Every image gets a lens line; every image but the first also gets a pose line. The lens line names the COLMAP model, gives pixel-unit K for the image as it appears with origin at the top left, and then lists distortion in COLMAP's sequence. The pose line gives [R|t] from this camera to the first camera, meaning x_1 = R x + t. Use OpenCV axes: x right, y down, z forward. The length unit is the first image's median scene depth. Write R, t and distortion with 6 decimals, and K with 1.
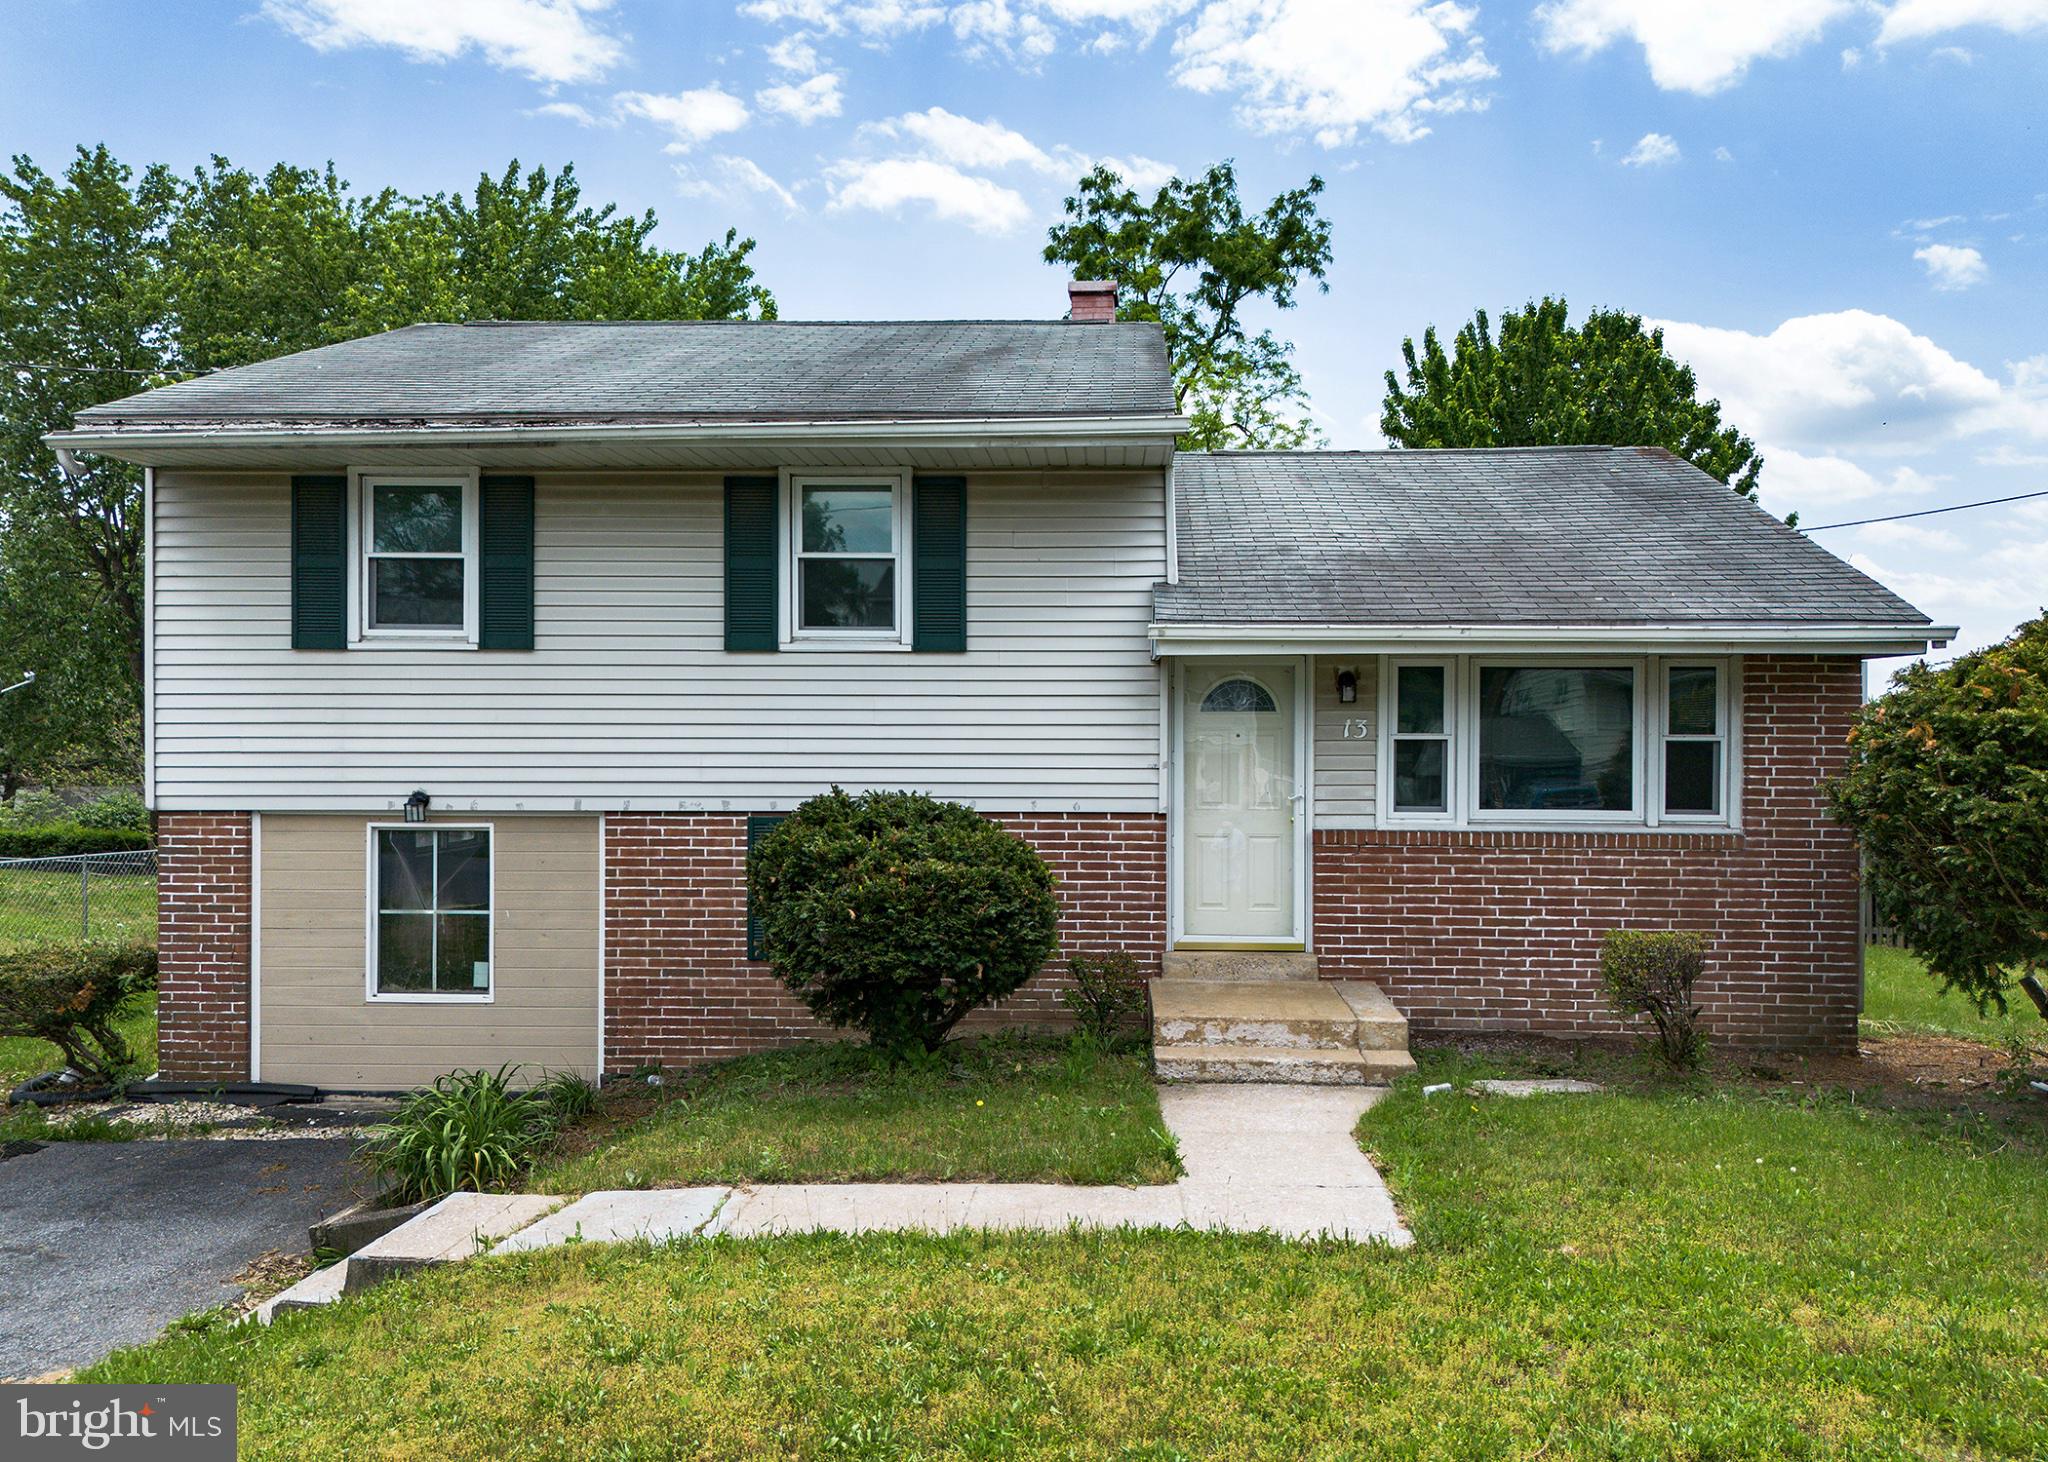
lens RADIAL K [[1519.0, 0, 1060.9], [0, 1519.0, 754.4], [0, 0, 1]] dist [0.029914, 0.001237]
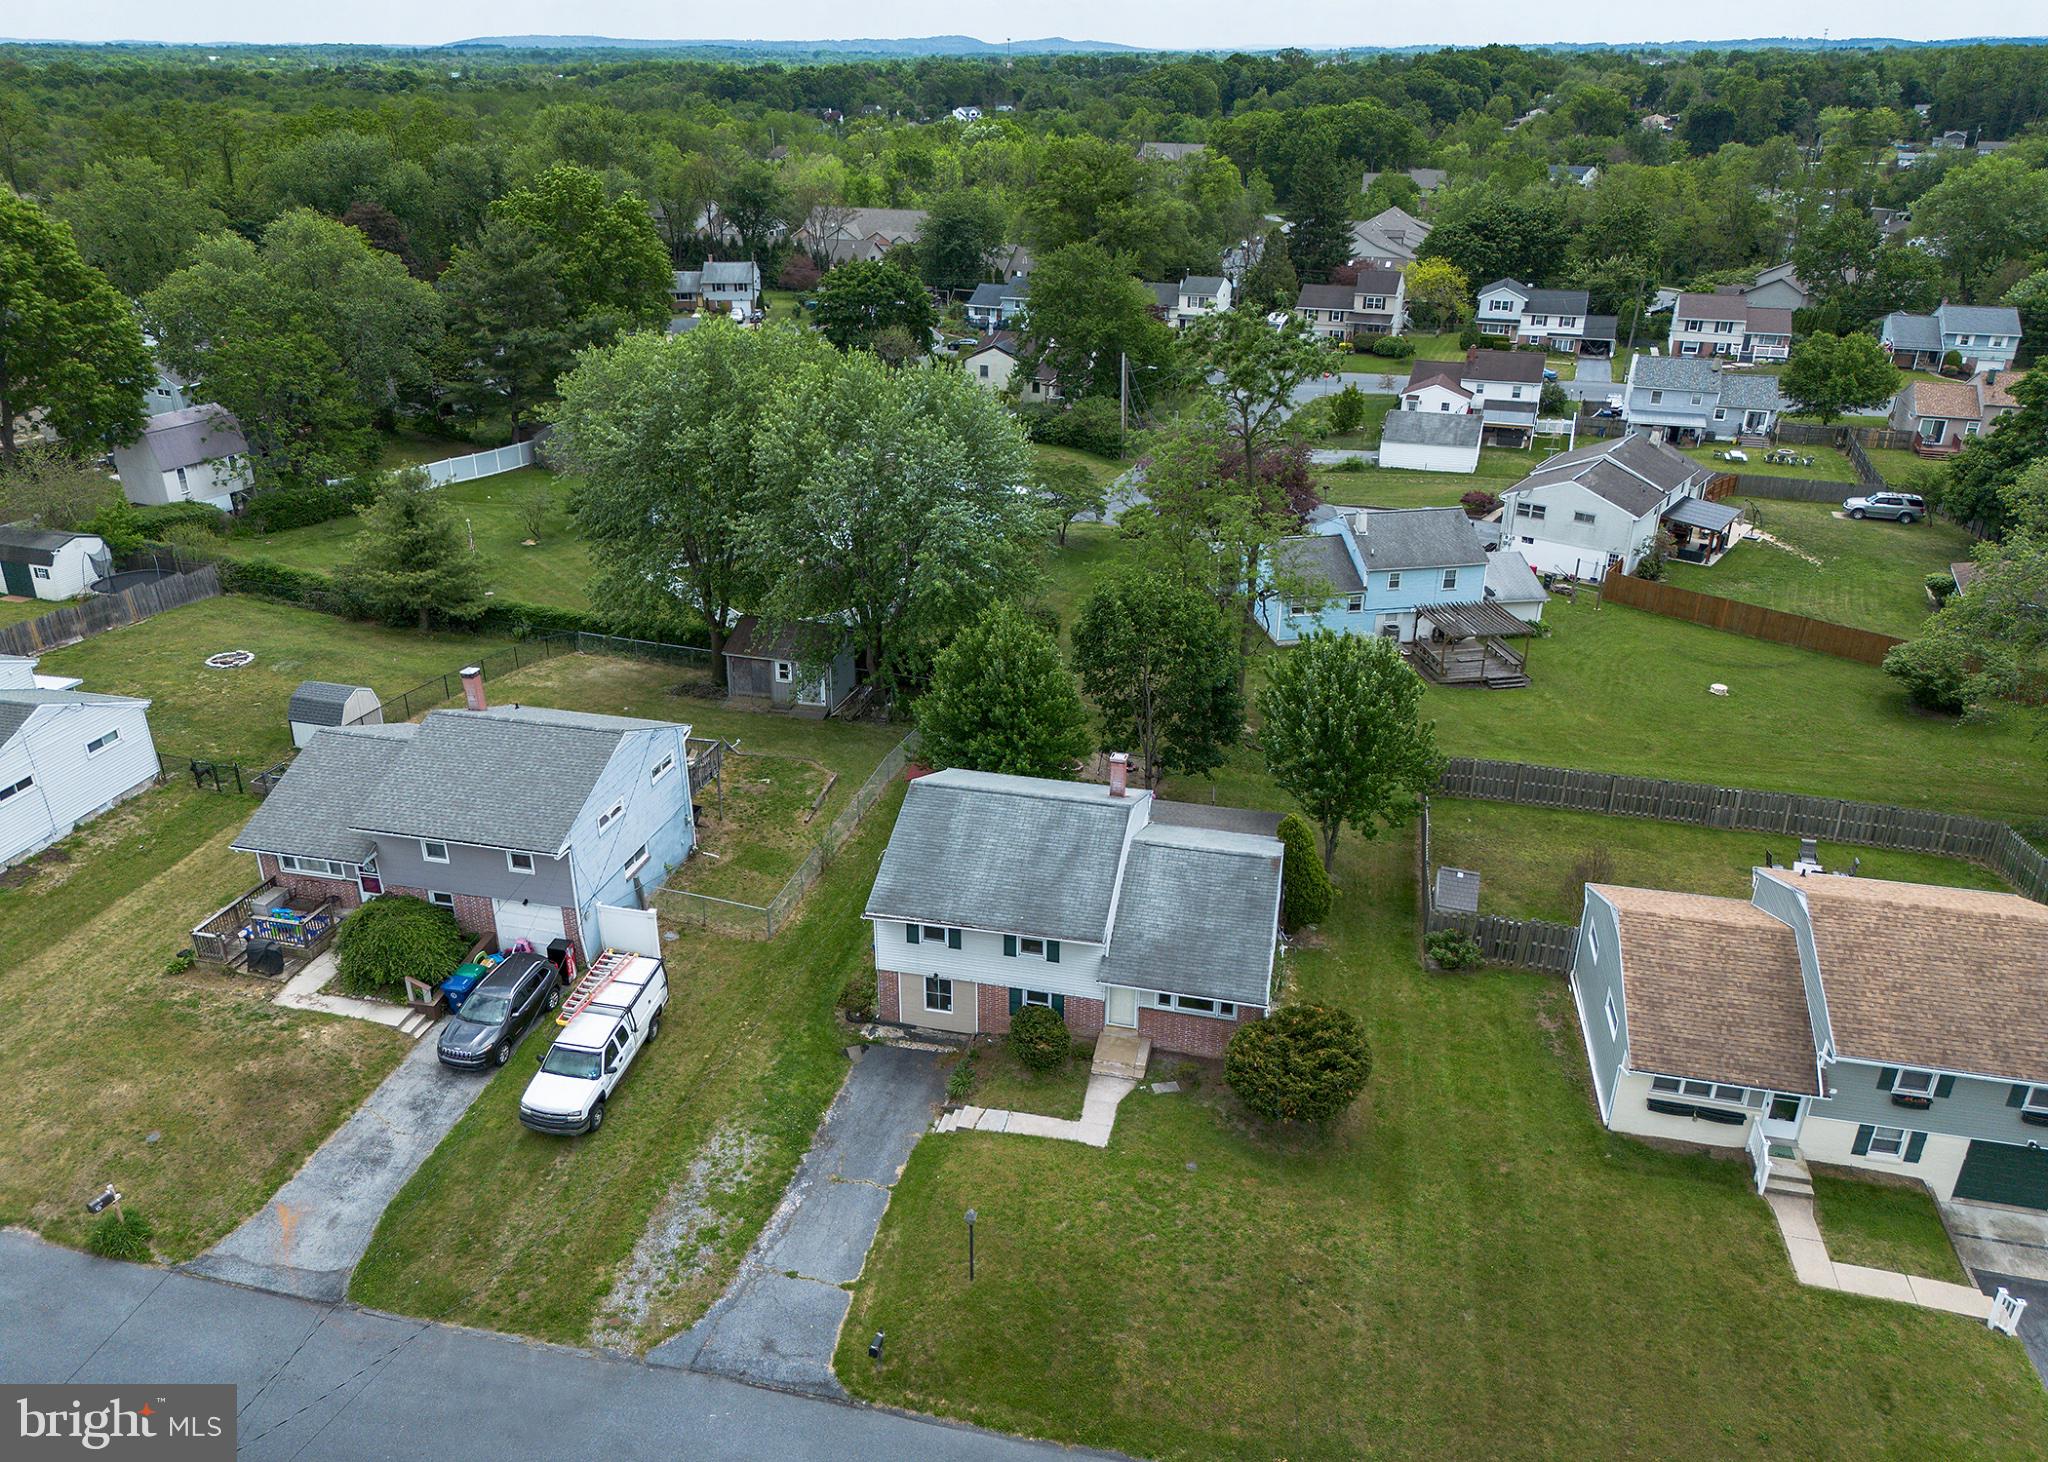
lens RADIAL K [[1446.6, 0, 1017.3], [0, 1446.6, 712.4], [0, 0, 1]] dist [0.061855, -0.058687]
pose [[0.982682, 0.074614, -0.169617, 0.463496], [0.001705, 0.911669, 0.410921, -2.401929], [0.185295, -0.404094, 0.895753, -2.408931]]
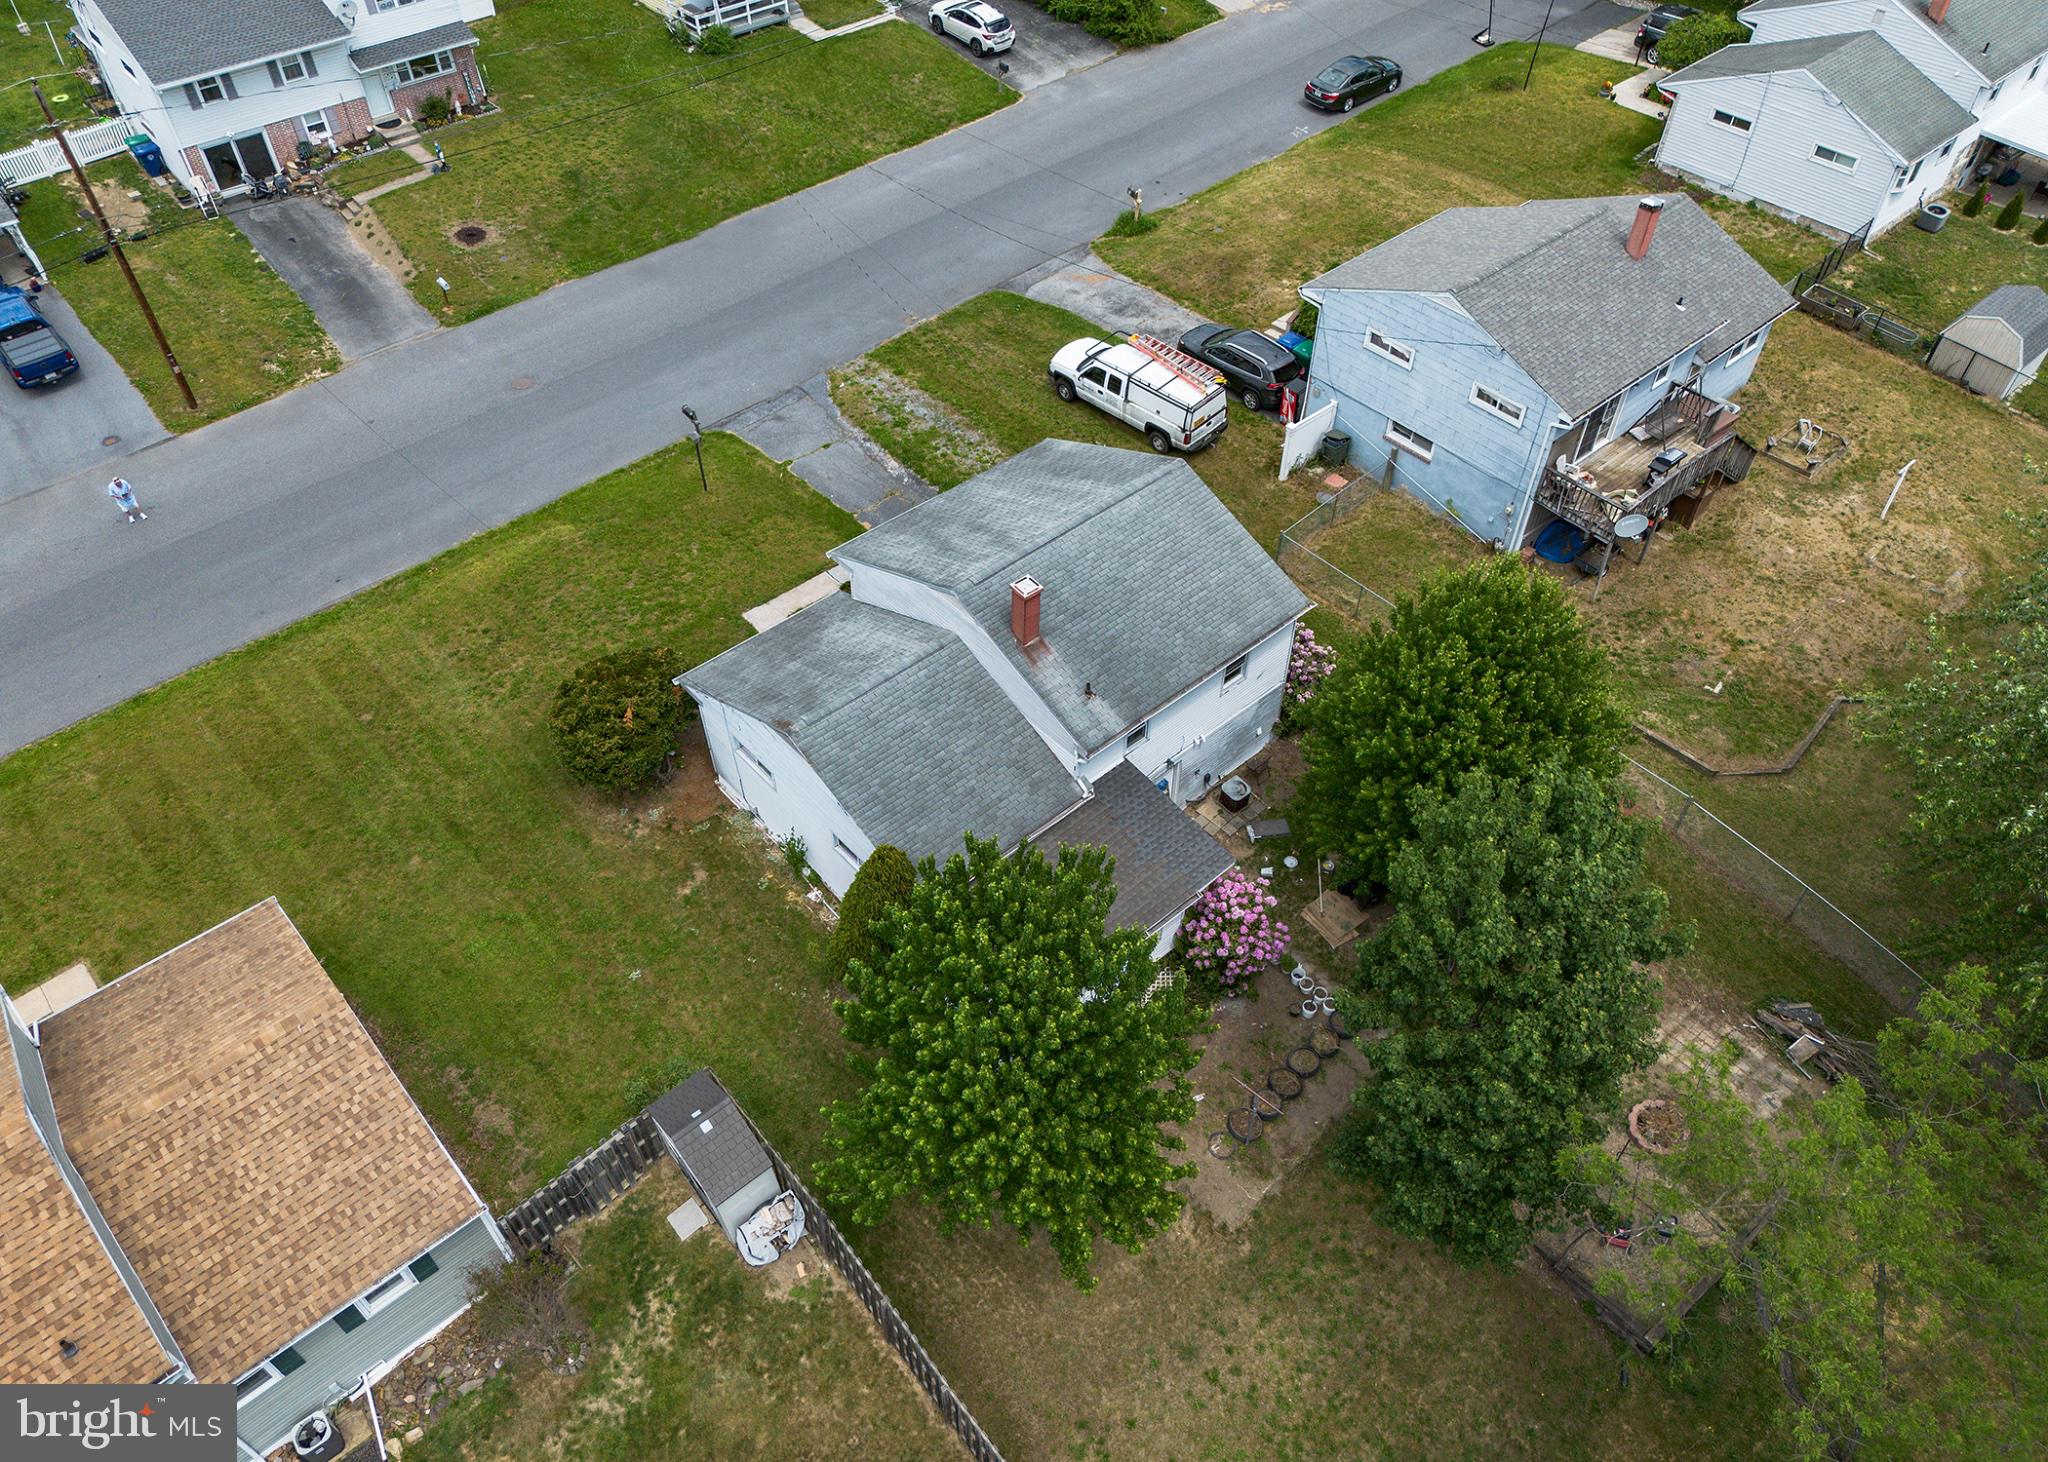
lens RADIAL K [[1446.6, 0, 1026.5], [0, 1446.6, 720.3], [0, 0, 1]] dist [0.061855, -0.058687]
pose [[-0.717262, 0.505198, -0.479907, 1.571654], [0.004172, 0.691827, 0.722051, -2.391696], [0.696791, 0.515898, -0.498329, 3.142792]]
